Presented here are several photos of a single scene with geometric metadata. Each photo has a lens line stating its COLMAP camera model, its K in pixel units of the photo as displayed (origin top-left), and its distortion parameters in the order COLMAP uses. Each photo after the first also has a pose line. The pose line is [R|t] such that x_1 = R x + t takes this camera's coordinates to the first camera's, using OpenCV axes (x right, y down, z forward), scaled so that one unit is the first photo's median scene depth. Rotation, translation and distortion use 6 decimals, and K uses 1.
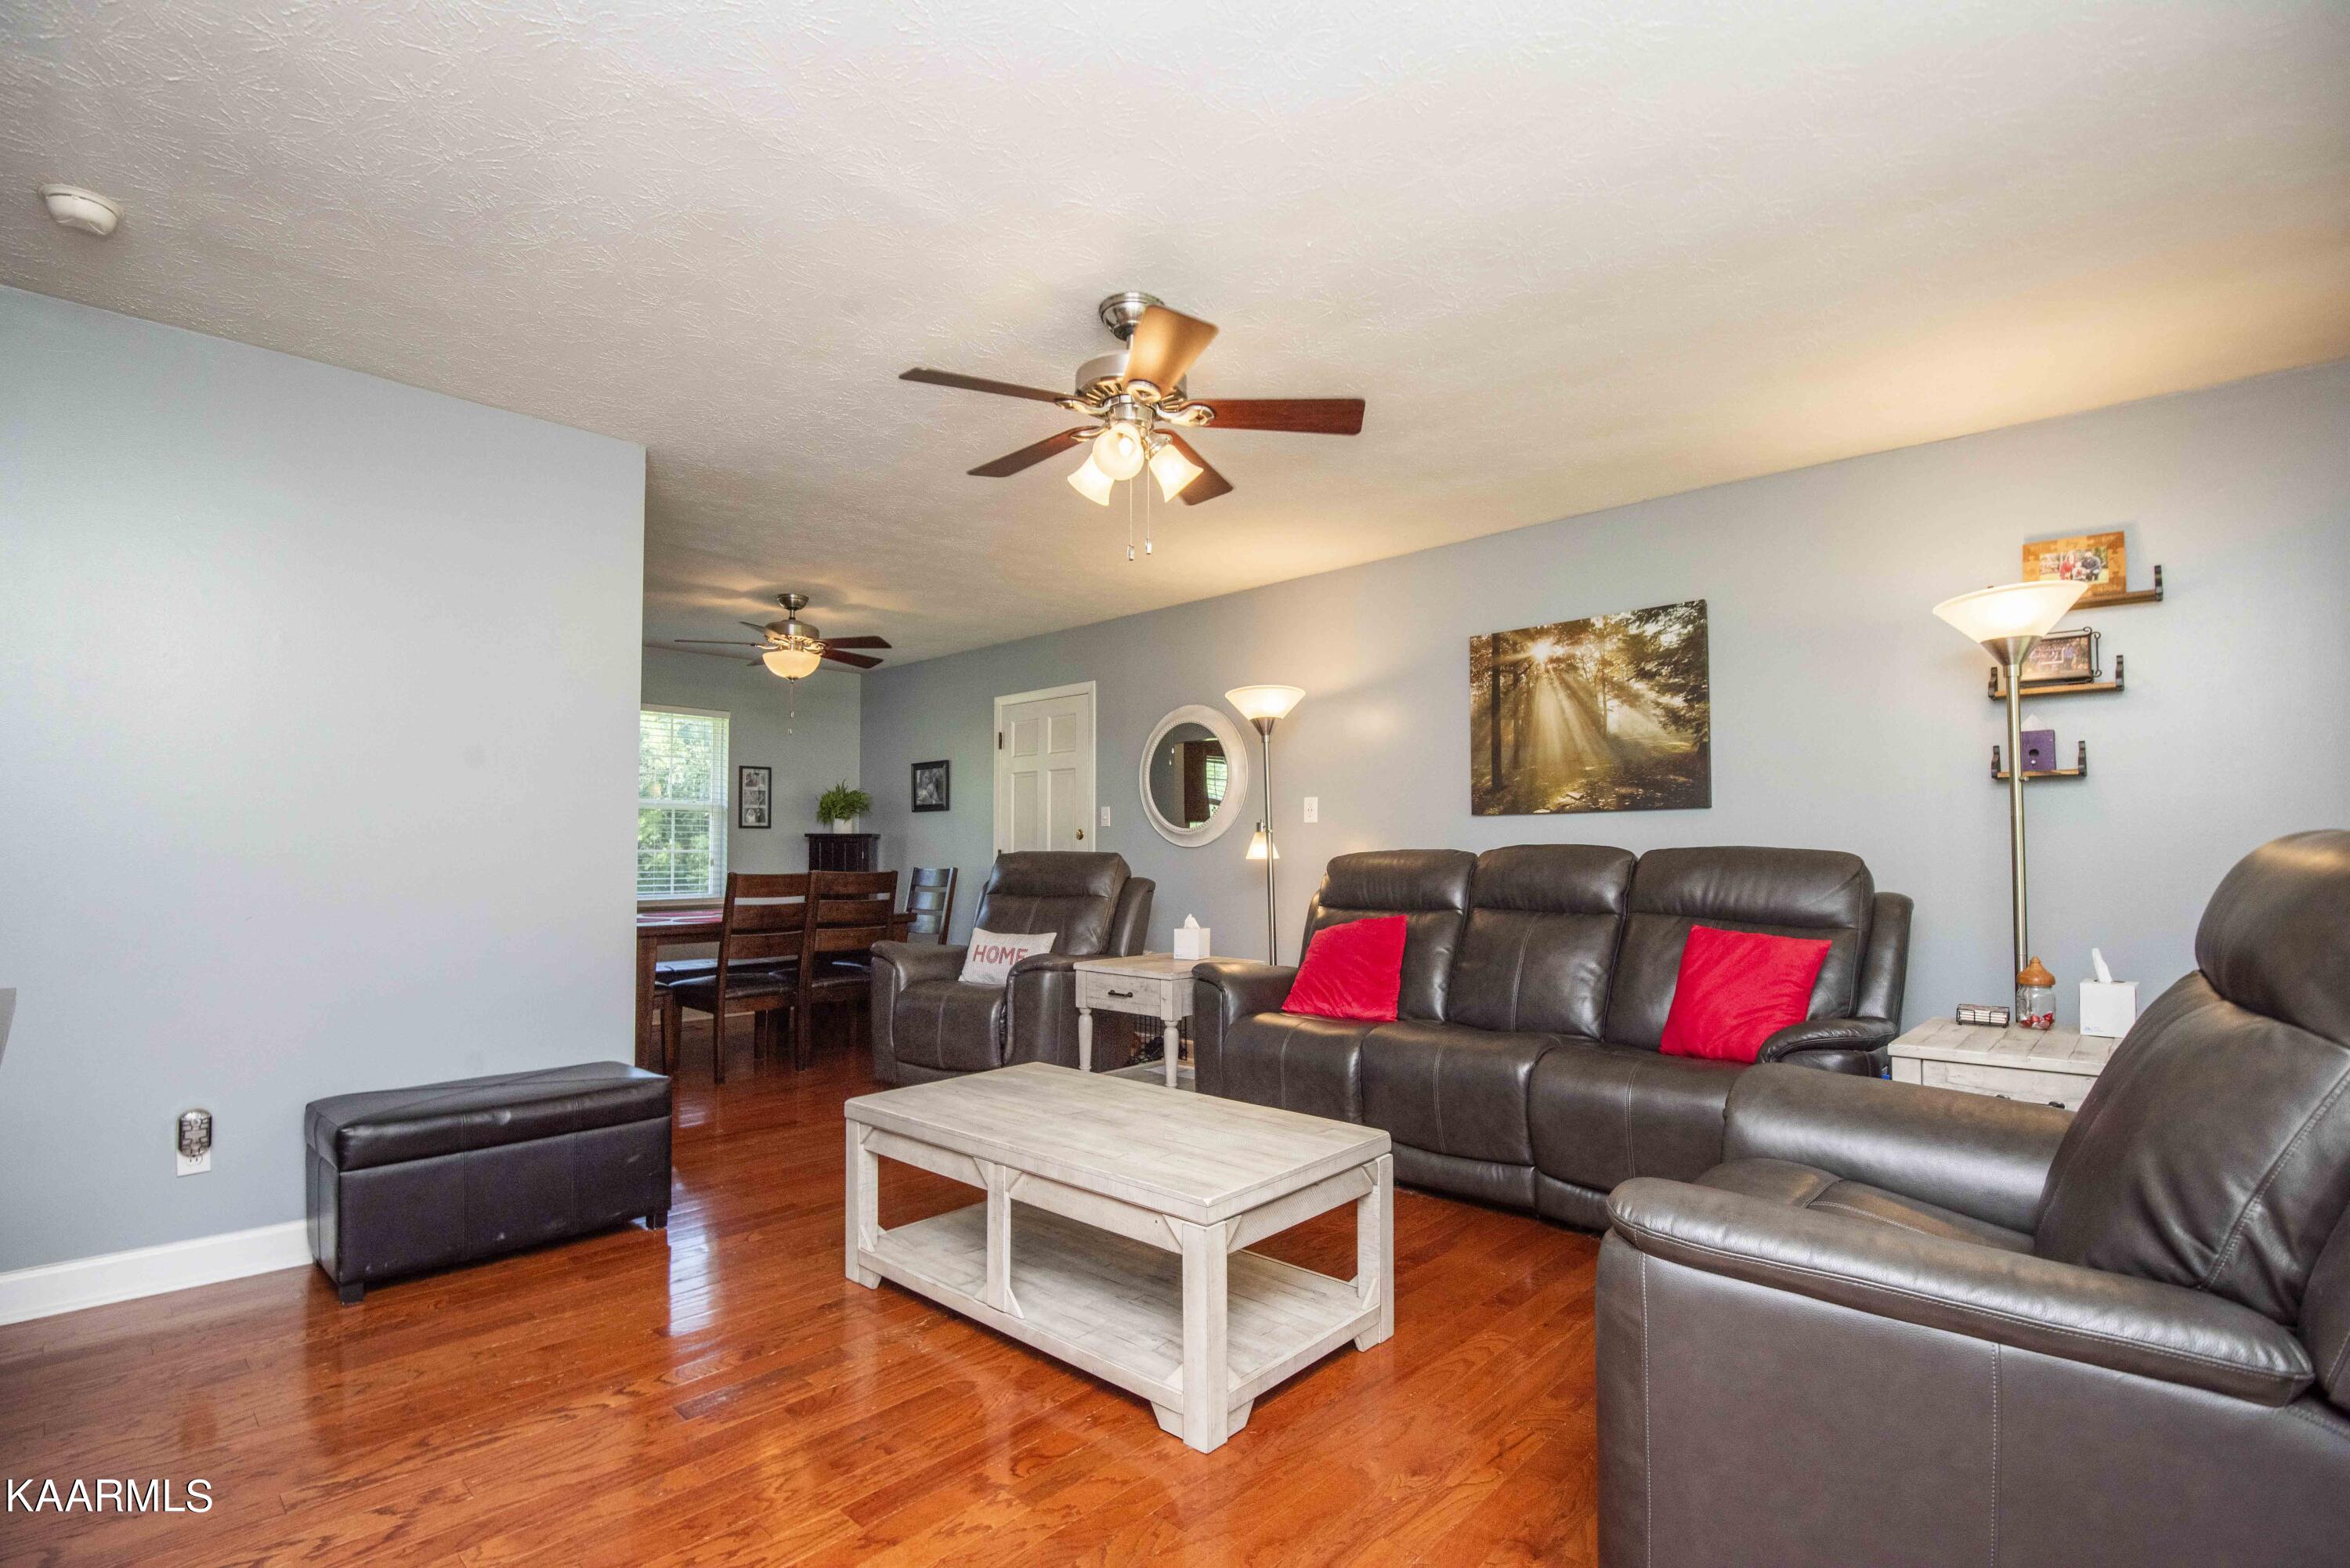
lens RADIAL K [[1075.2, 0, 1157.0], [0, 1075.2, 813.8], [0, 0, 1]] dist [-0.009605, -0.014107]
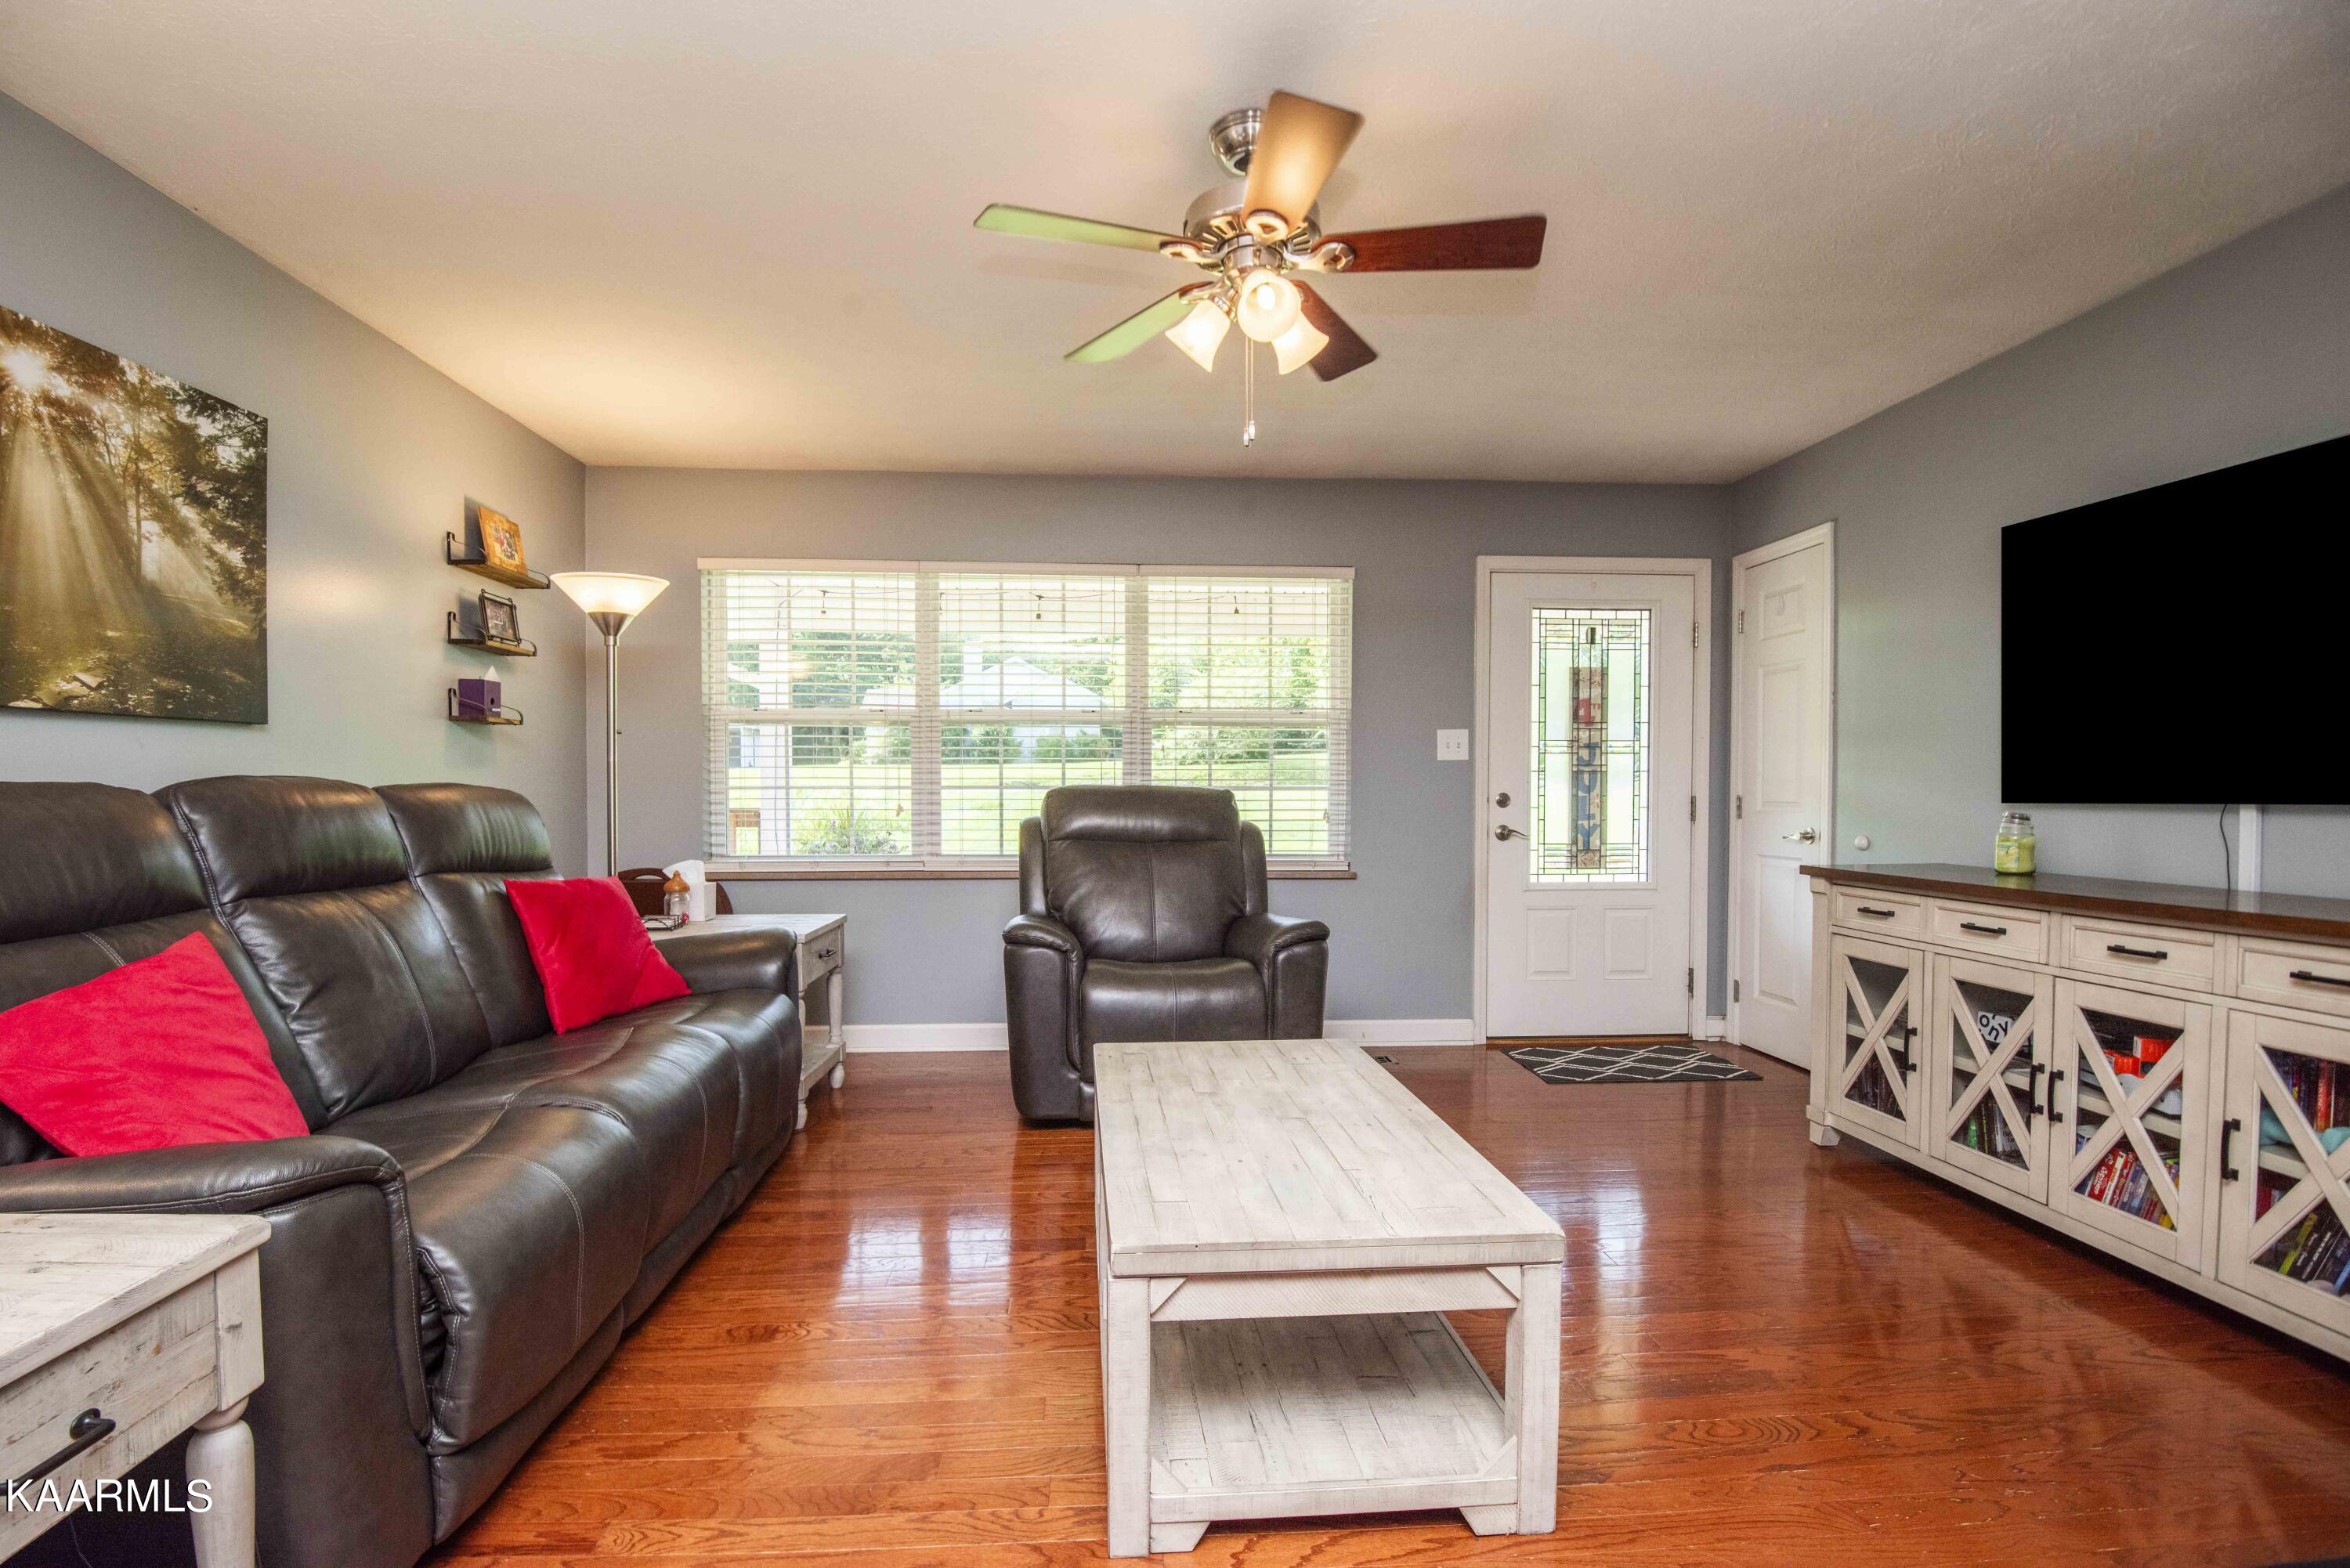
lens RADIAL K [[1075.2, 0, 1157.0], [0, 1075.2, 813.8], [0, 0, 1]] dist [-0.009605, -0.014107]
pose [[-0.727753, -0.014663, 0.685682, -0.341997], [-0.026710, 0.999619, -0.006972, 0.037649], [-0.685319, -0.023388, -0.727868, 1.029430]]
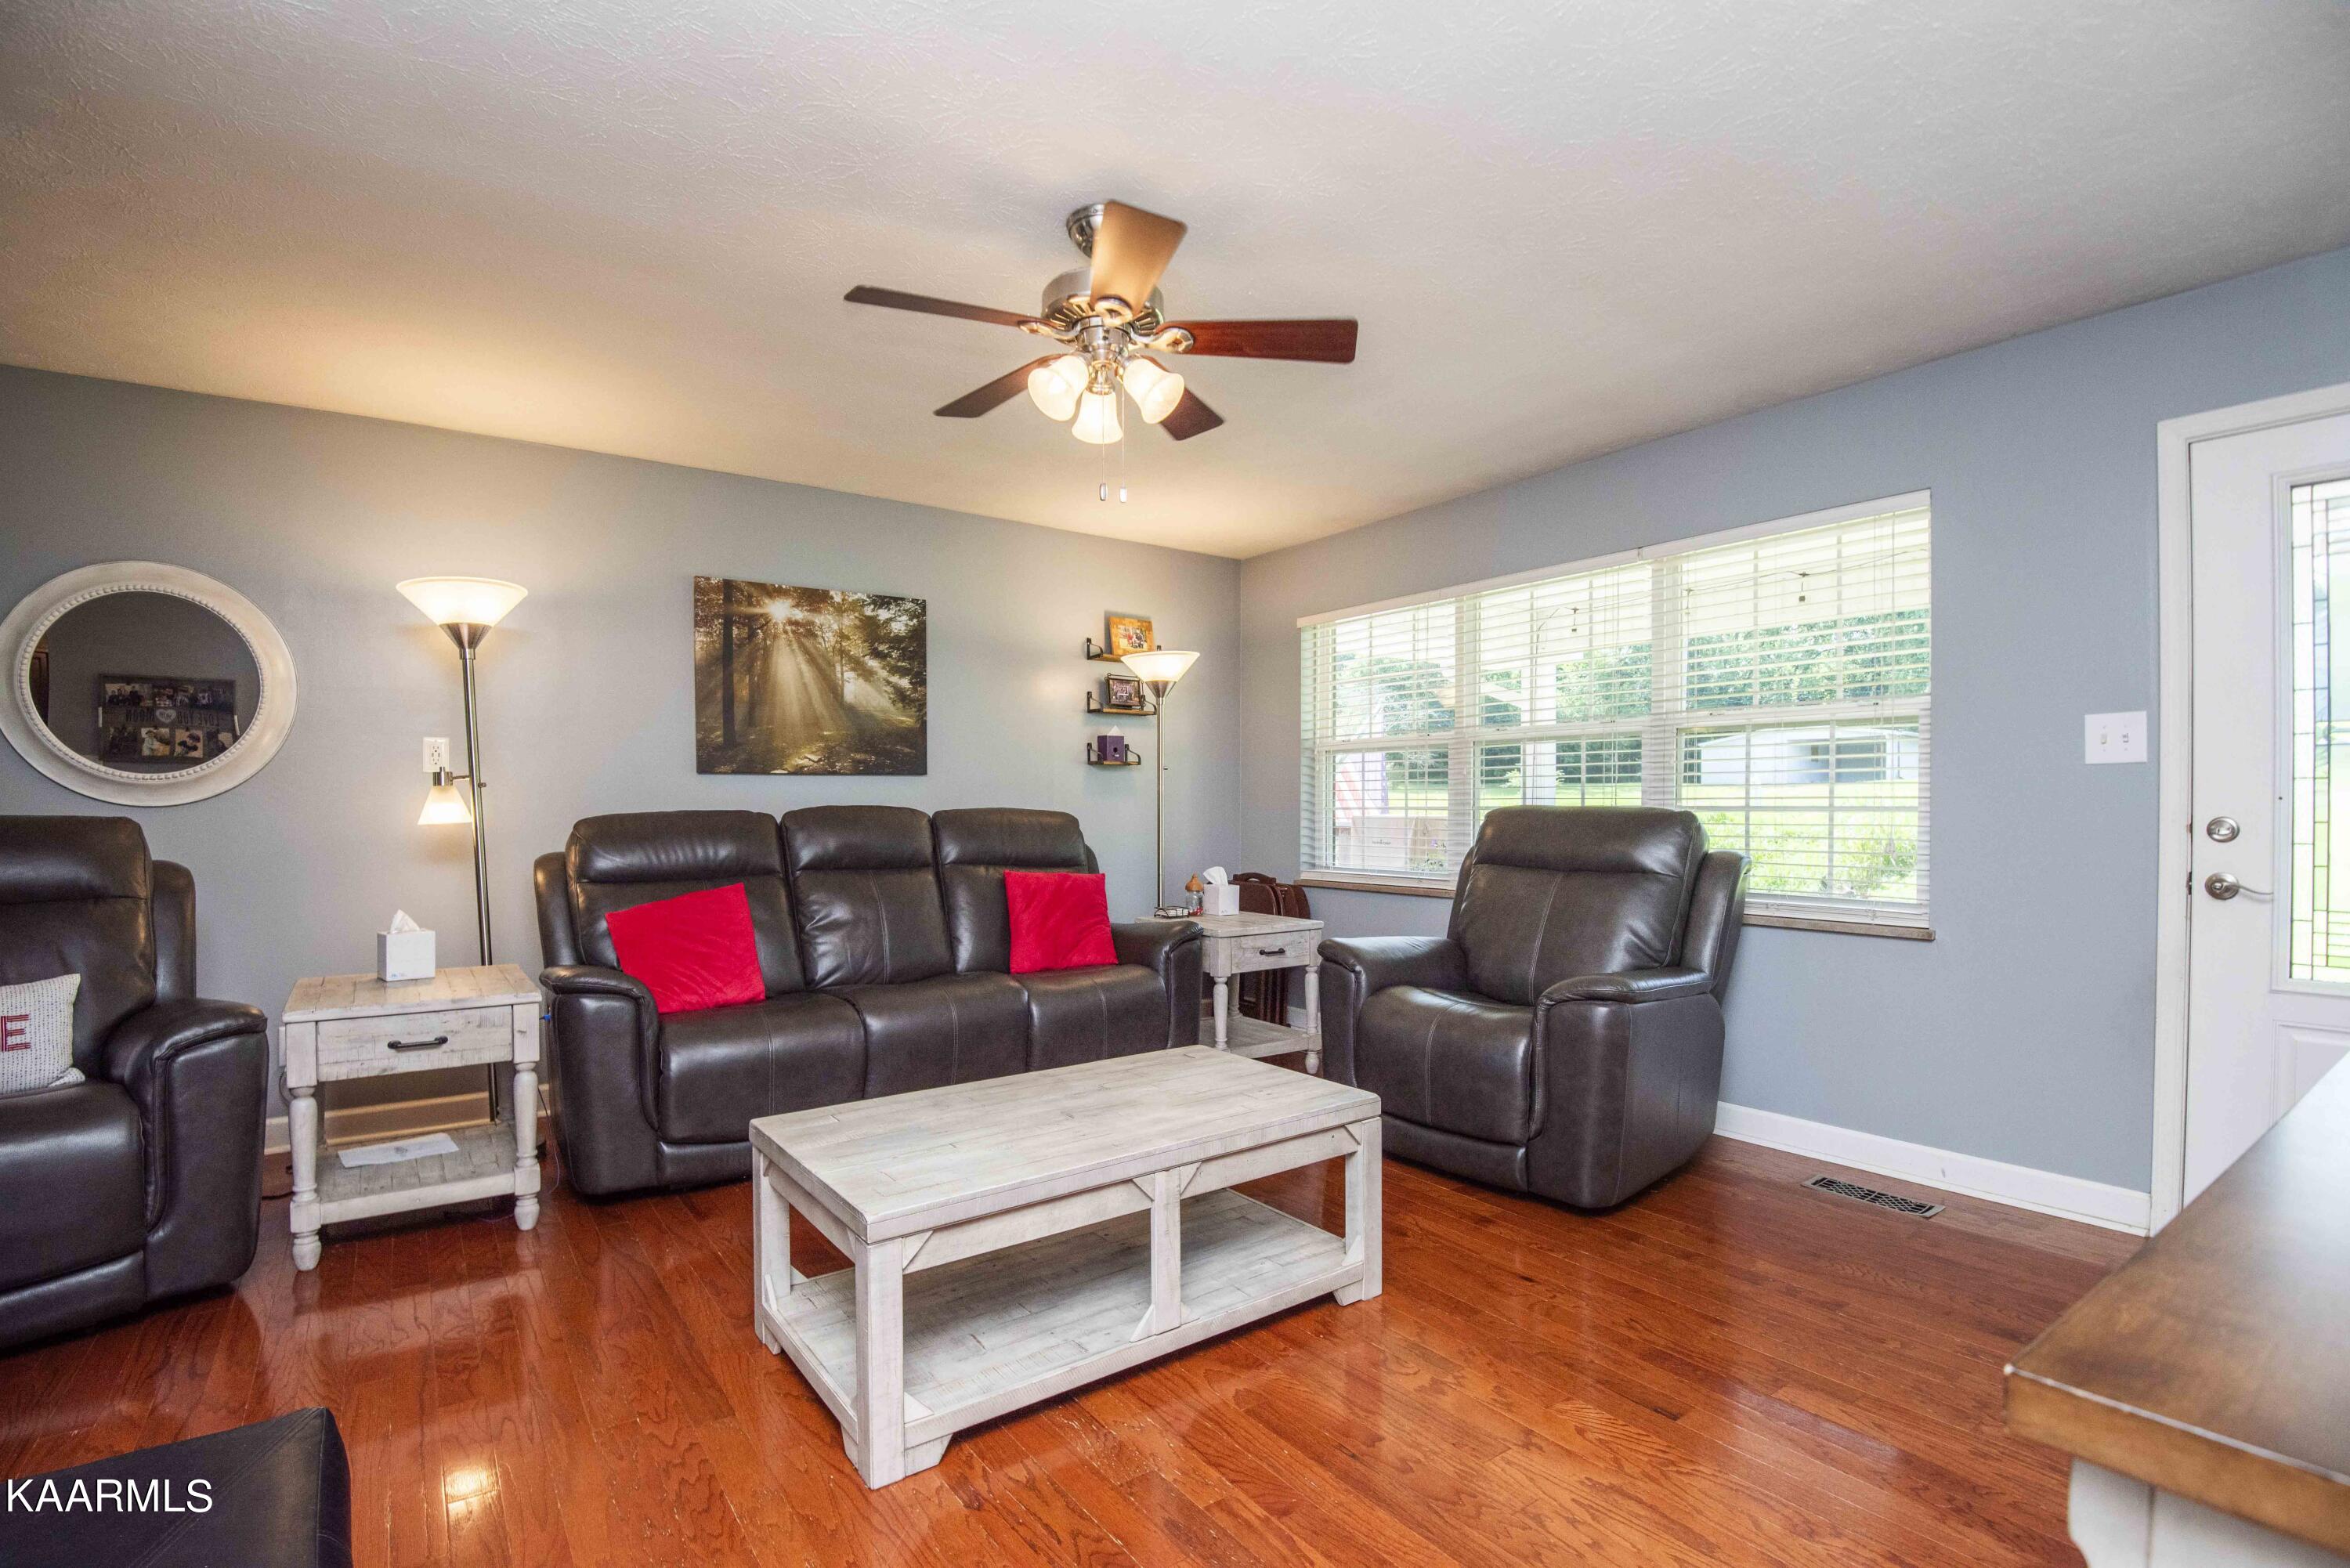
lens RADIAL K [[1075.2, 0, 1157.0], [0, 1075.2, 813.8], [0, 0, 1]] dist [-0.009605, -0.014107]
pose [[0.196199, -0.006250, 0.980544, -0.573957], [-0.035546, 0.999277, 0.013482, 0.011177], [-0.979920, -0.037500, 0.195835, 0.475727]]
